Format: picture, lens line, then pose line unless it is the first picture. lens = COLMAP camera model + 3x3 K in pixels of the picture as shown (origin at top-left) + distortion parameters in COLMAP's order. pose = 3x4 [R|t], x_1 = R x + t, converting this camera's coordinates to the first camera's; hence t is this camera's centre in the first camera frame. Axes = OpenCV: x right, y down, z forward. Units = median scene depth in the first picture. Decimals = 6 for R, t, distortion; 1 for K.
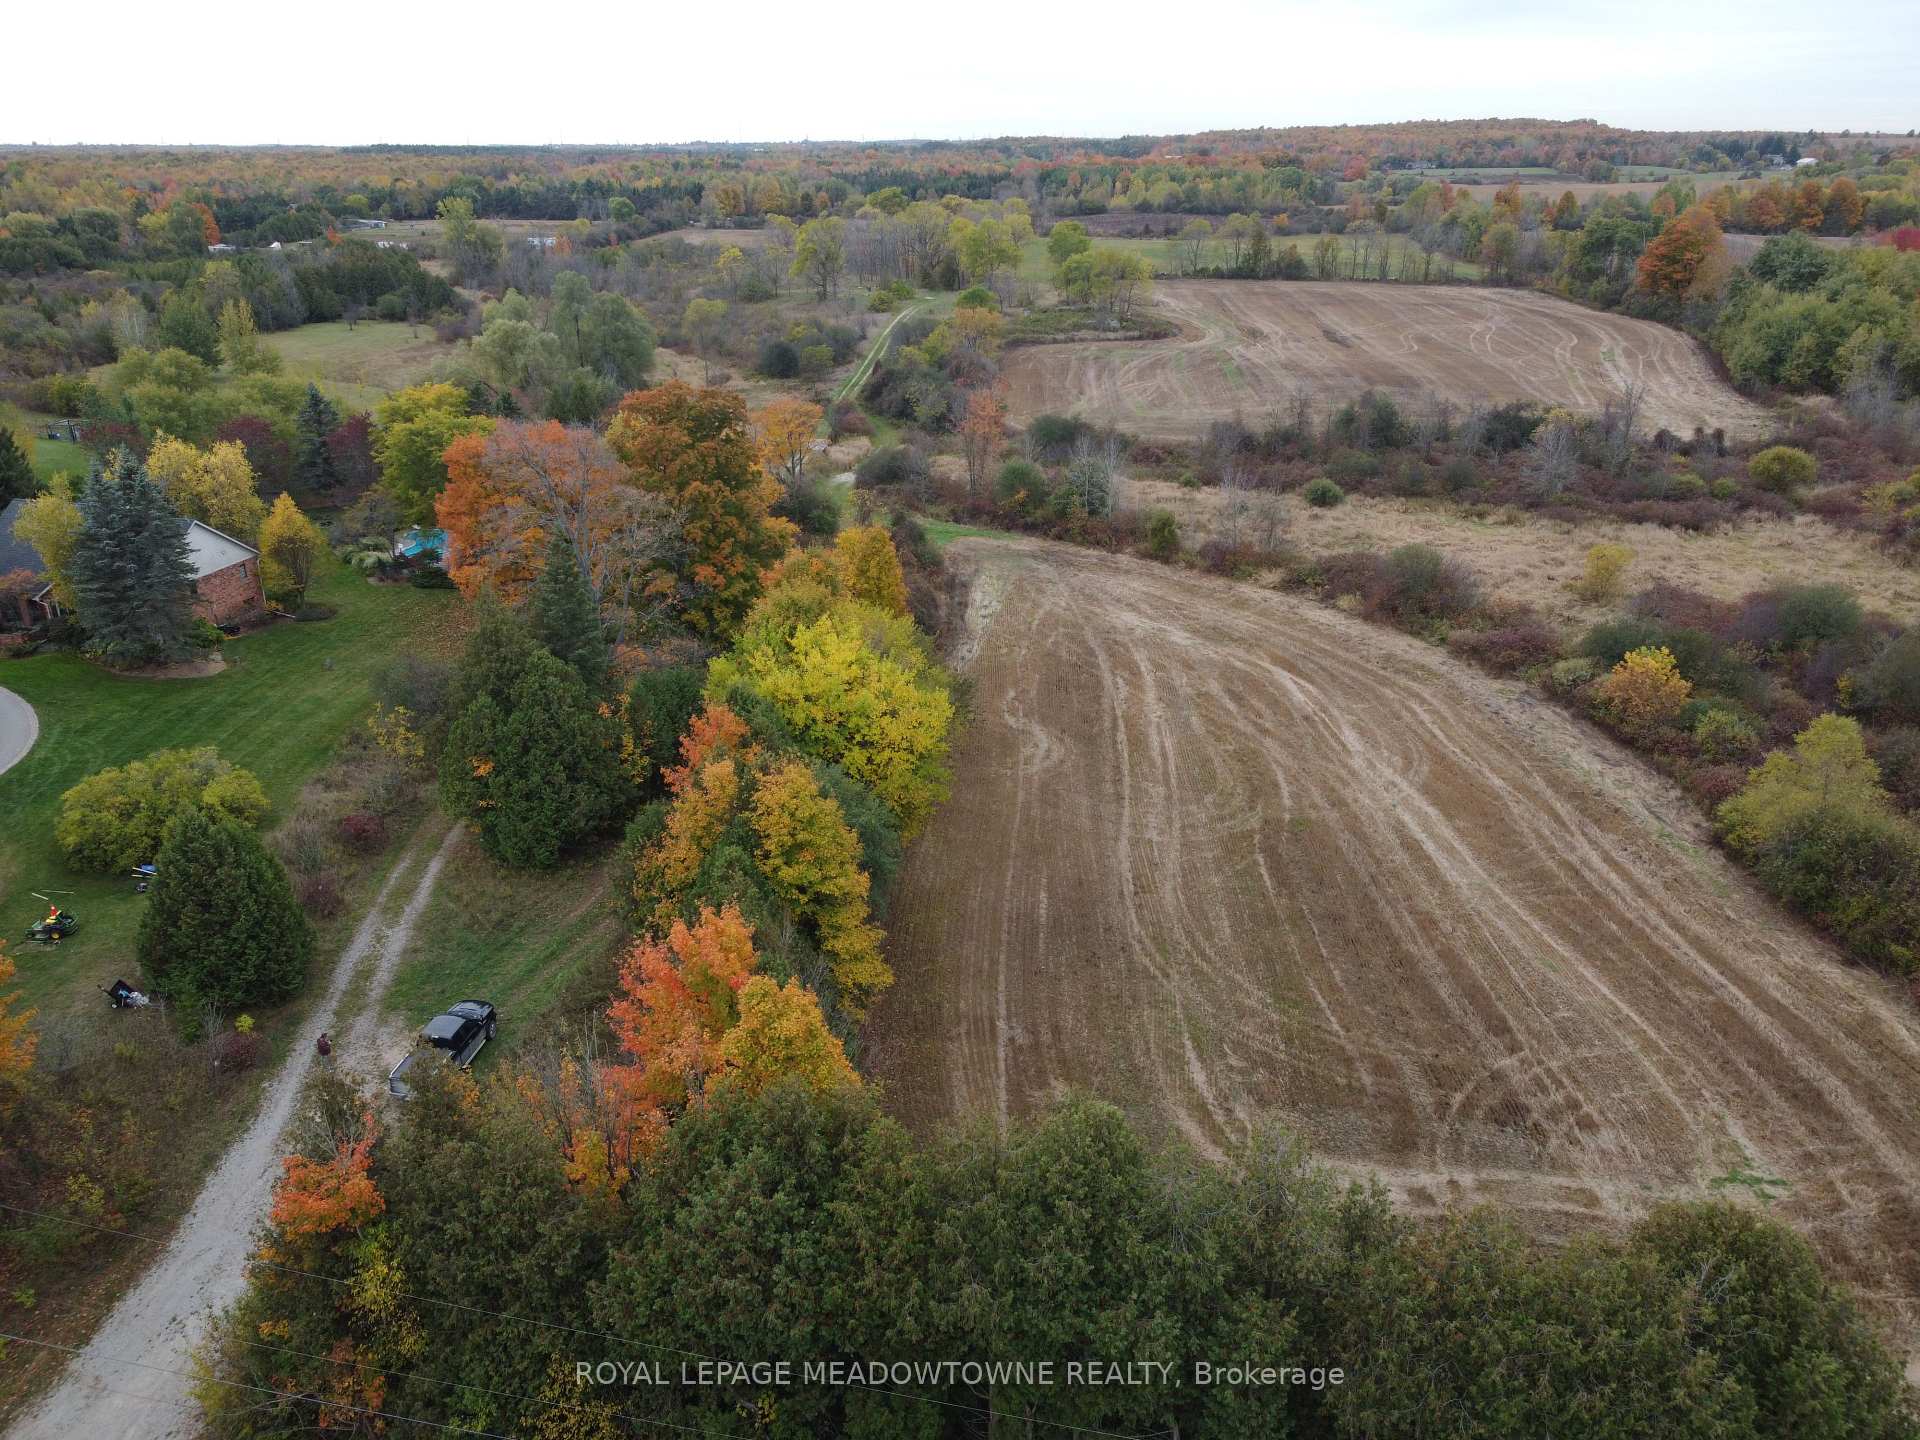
lens RADIAL K [[1451.6, 0, 957.1], [0, 1451.6, 716.4], [0, 0, 1]] dist [0.003176, -0.005045]
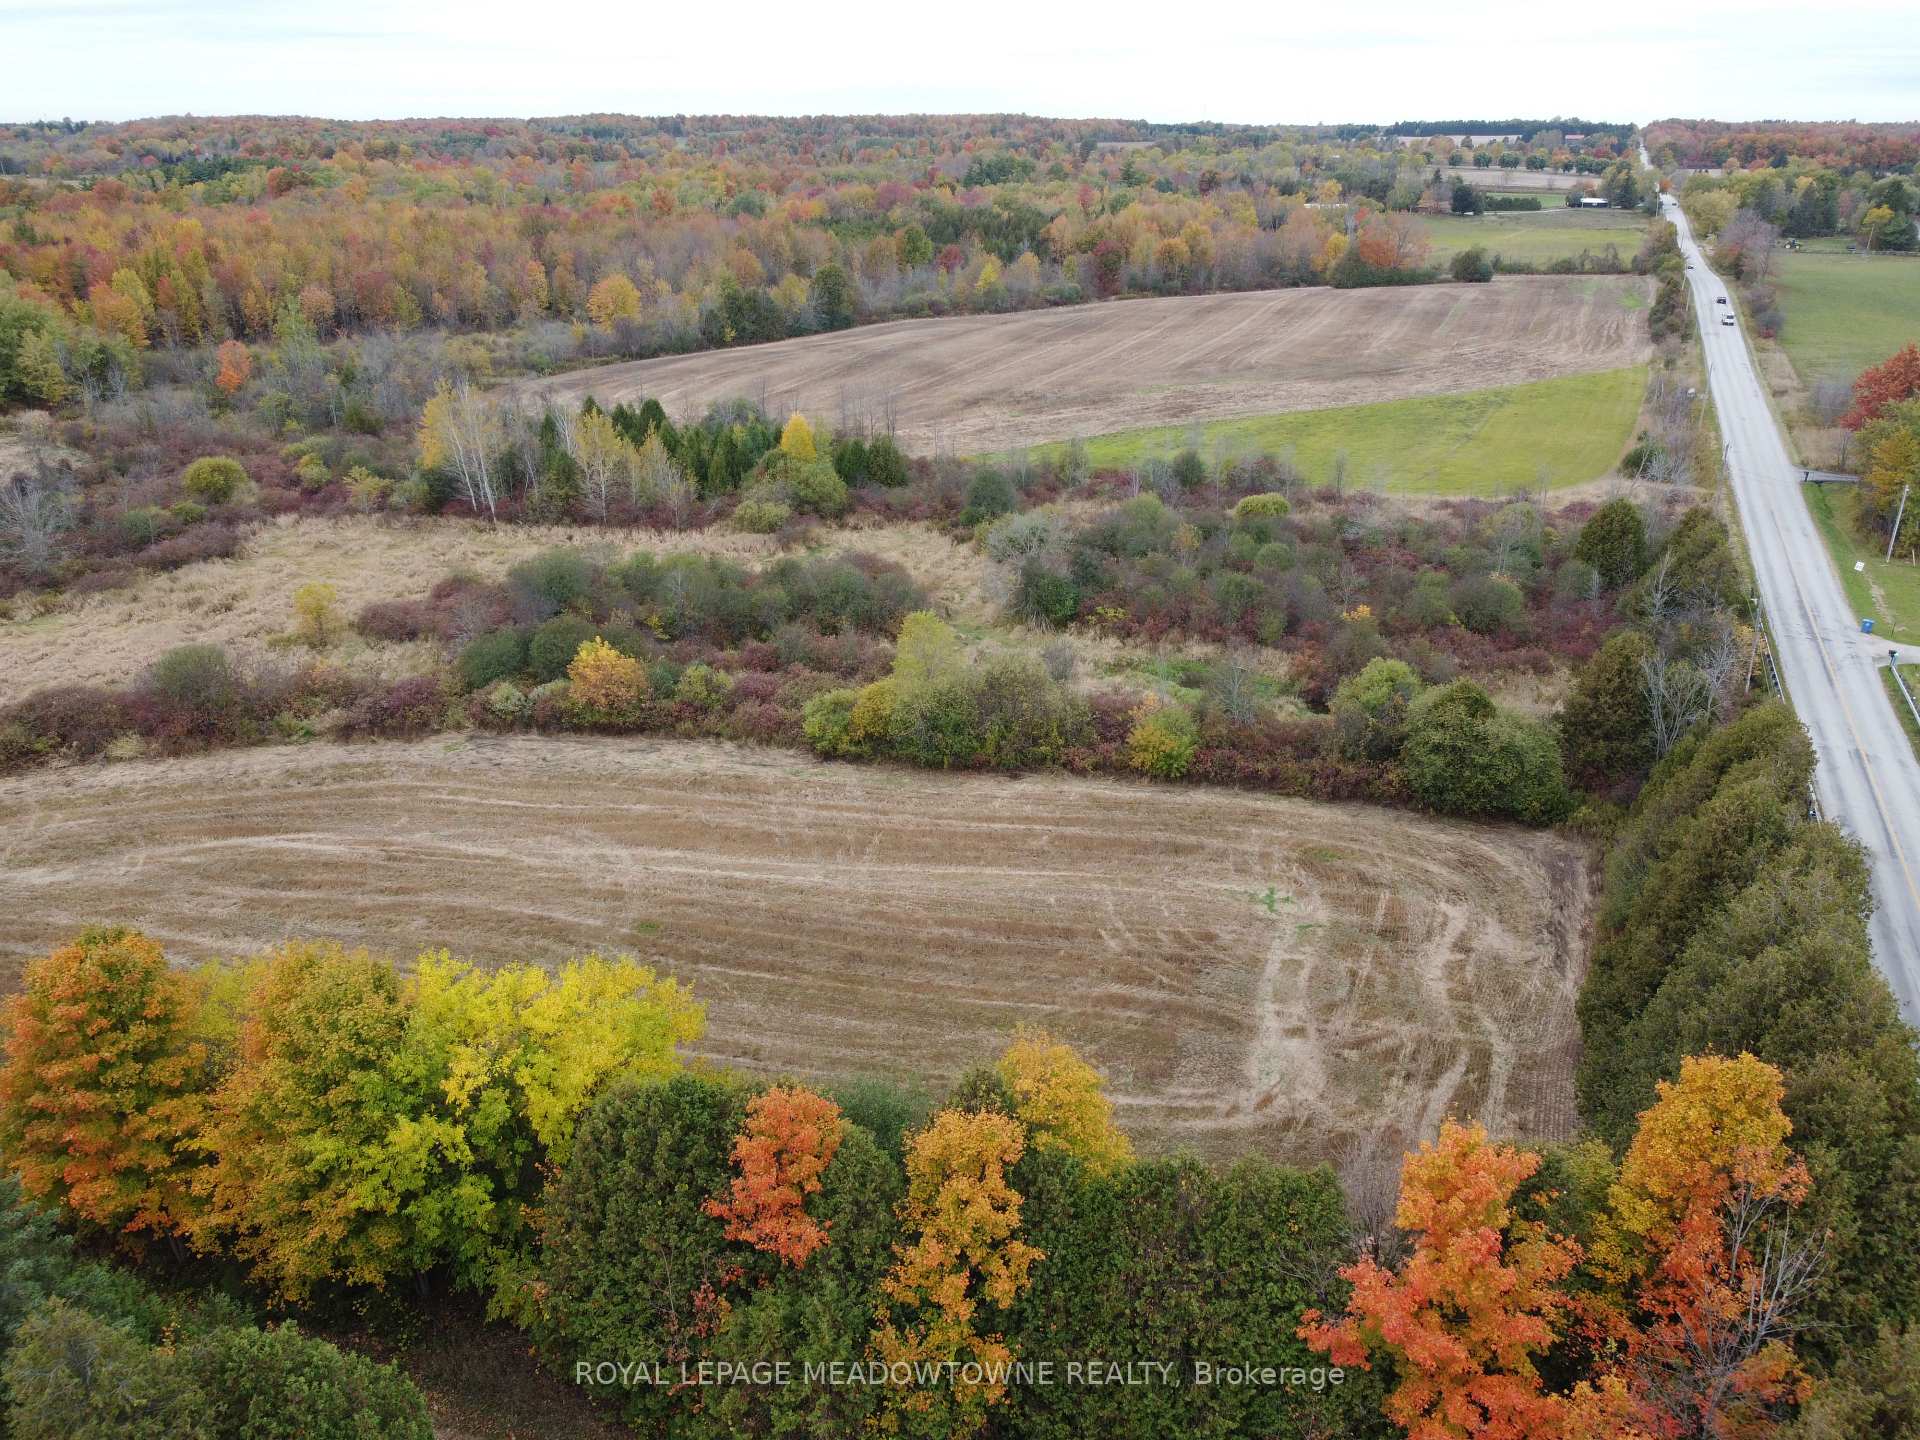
lens RADIAL K [[1451.6, 0, 957.1], [0, 1451.6, 716.4], [0, 0, 1]] dist [0.003176, -0.005045]
pose [[0.222815, -0.362797, 0.904838, -0.264256], [0.356233, 0.894283, 0.270843, -0.118538], [-0.907442, 0.261985, 0.328500, 0.280605]]
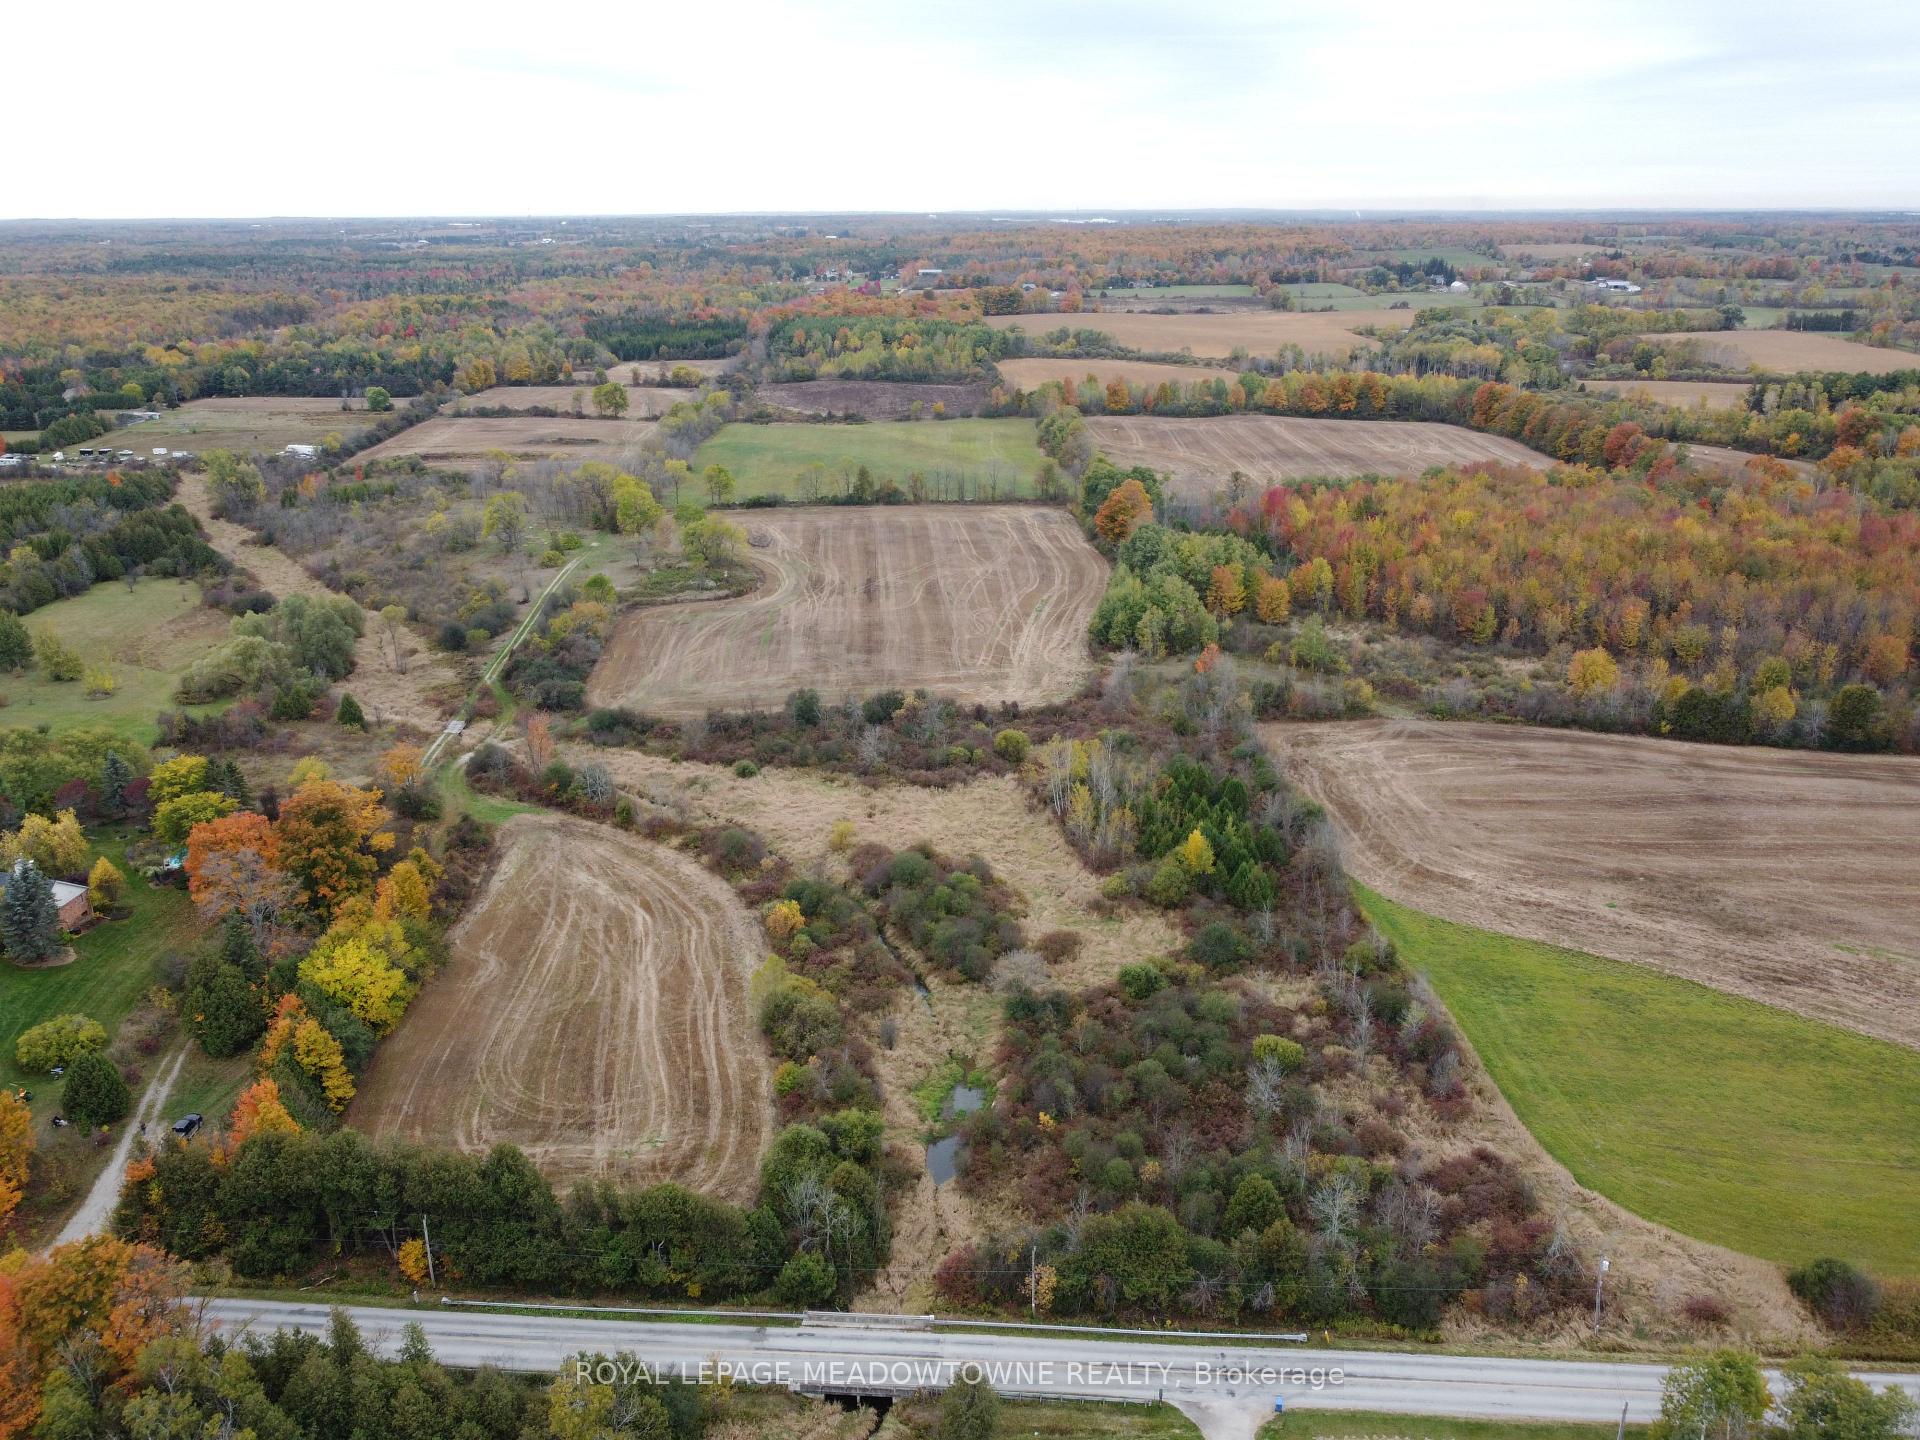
lens RADIAL K [[1451.6, 0, 957.1], [0, 1451.6, 716.4], [0, 0, 1]] dist [0.003176, -0.005045]
pose [[0.991839, -0.045191, 0.119221, 0.306957], [0.049814, 0.998107, -0.036080, -0.145759], [-0.117365, 0.041725, 0.992212, -0.733023]]
